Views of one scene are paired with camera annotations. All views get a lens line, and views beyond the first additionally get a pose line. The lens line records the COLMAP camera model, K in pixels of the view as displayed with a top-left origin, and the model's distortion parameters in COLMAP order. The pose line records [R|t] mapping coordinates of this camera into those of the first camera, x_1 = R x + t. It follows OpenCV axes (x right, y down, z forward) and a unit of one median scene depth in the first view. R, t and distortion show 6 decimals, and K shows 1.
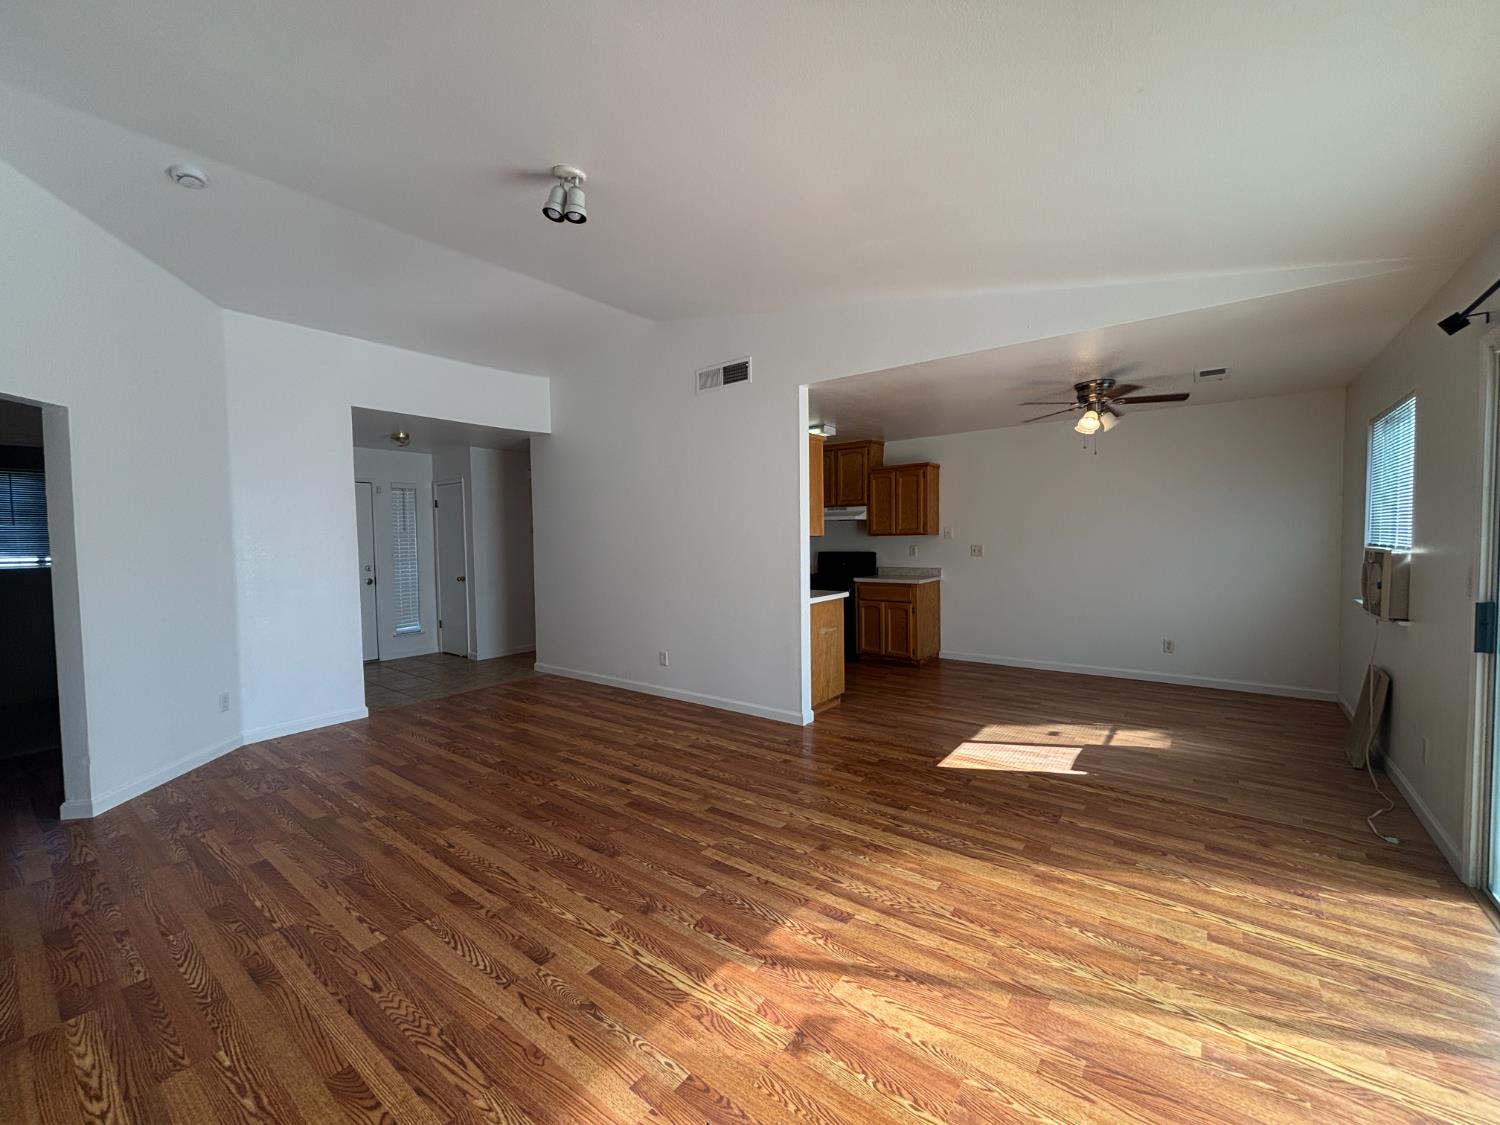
lens RADIAL K [[608.2, 0, 748.9], [0, 608.2, 558.8], [0, 0, 1]] dist [0.000832, 0.000593]
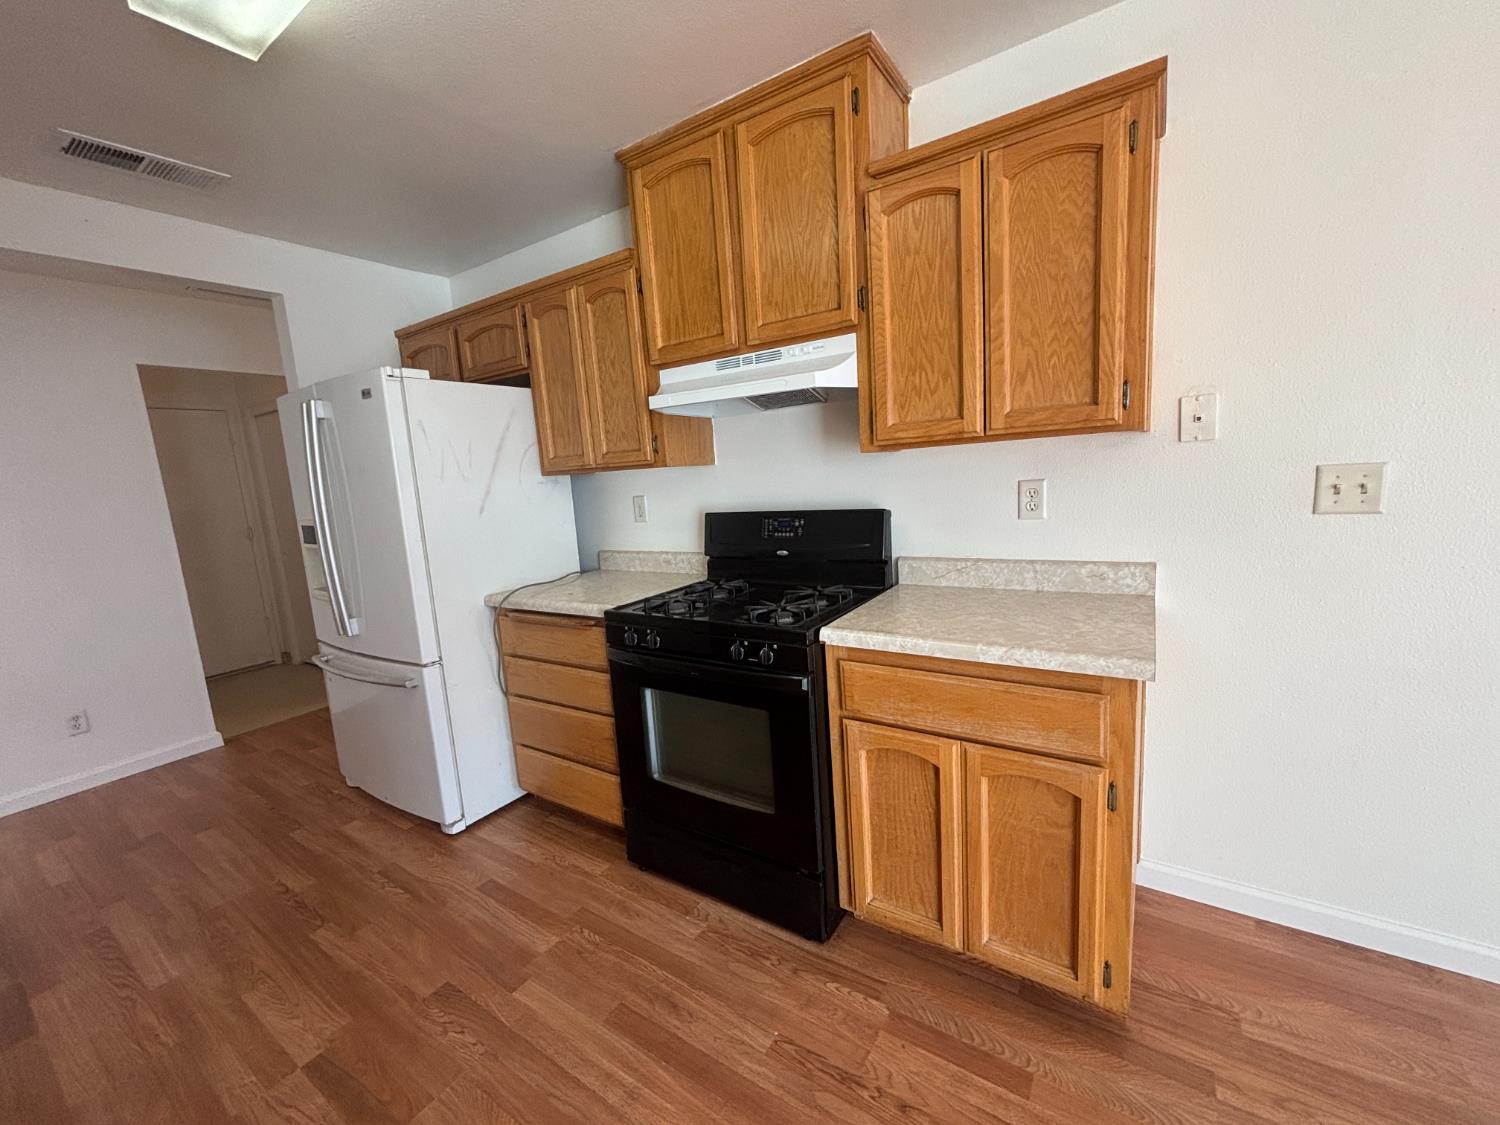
lens RADIAL K [[605.1, 0, 756.9], [0, 605.1, 550.9], [0, 0, 1]] dist [0.001222, 0.000182]
pose [[0.995723, -0.062744, 0.067817, 0.358961], [0.055482, 0.993016, 0.104121, -0.068937], [-0.073876, -0.099913, 0.992250, 2.062769]]
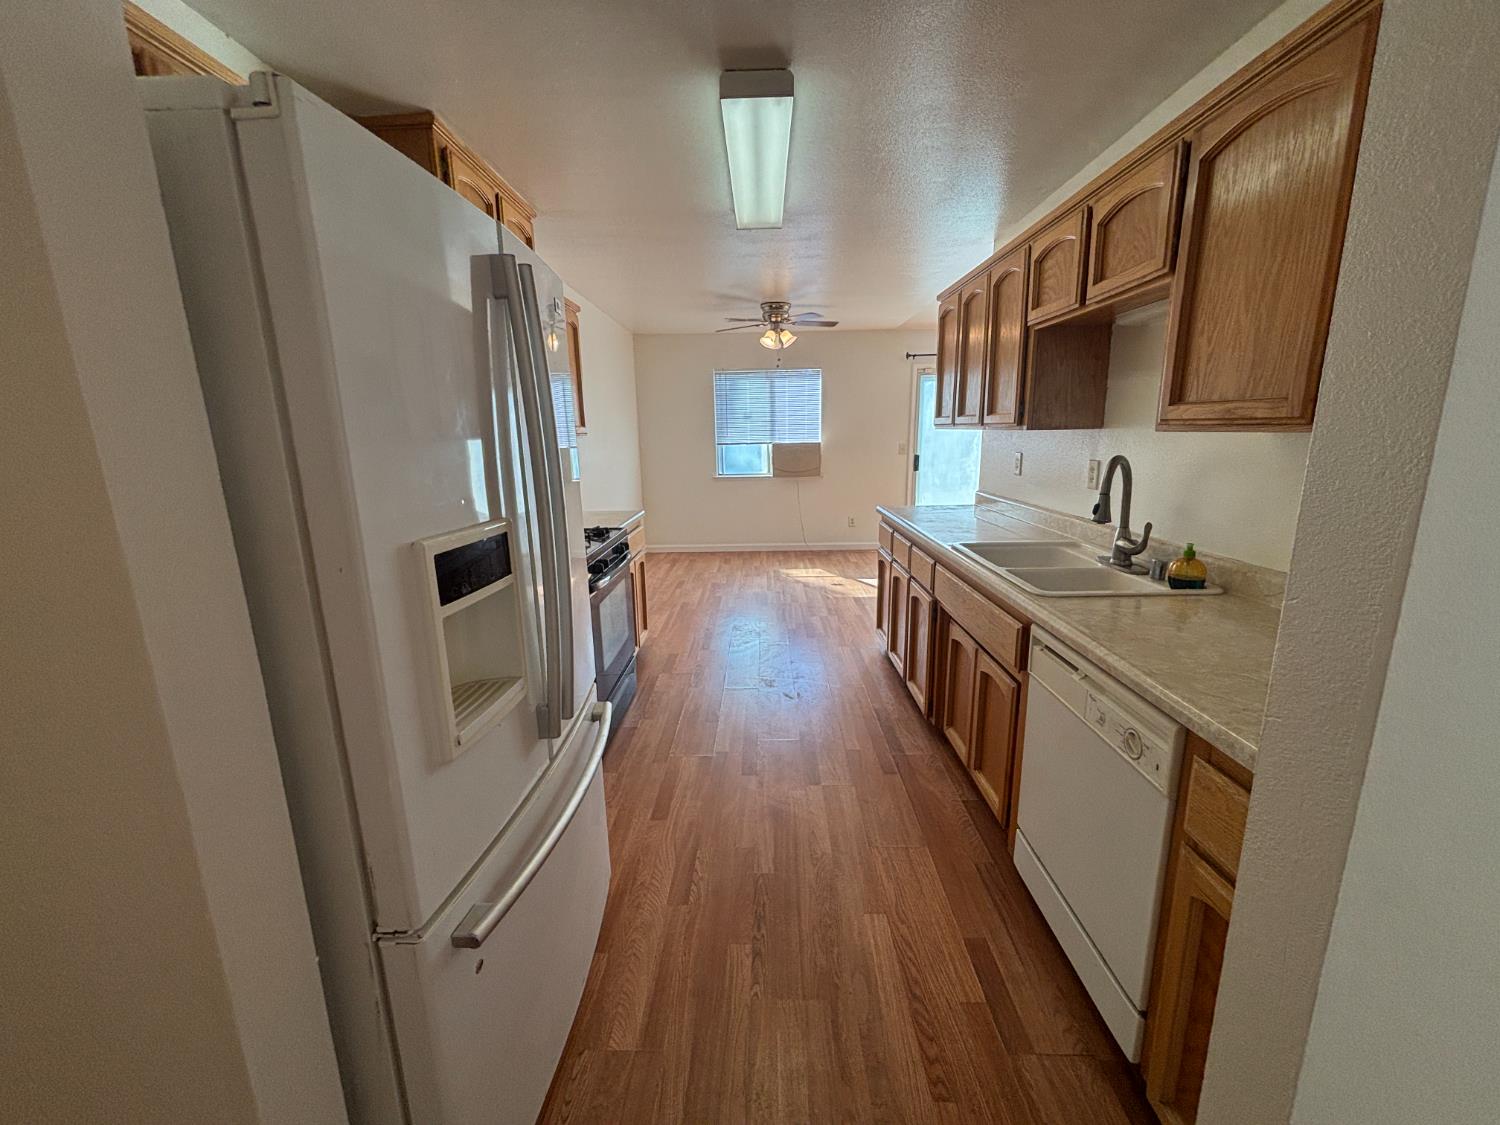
lens RADIAL K [[608.2, 0, 748.9], [0, 608.2, 558.8], [0, 0, 1]] dist [0.000832, 0.000593]
pose [[-0.589859, -0.144766, 0.794423, -0.771143], [0.061804, 0.972819, 0.223165, -0.116724], [-0.805137, 0.180735, -0.564880, 3.253418]]
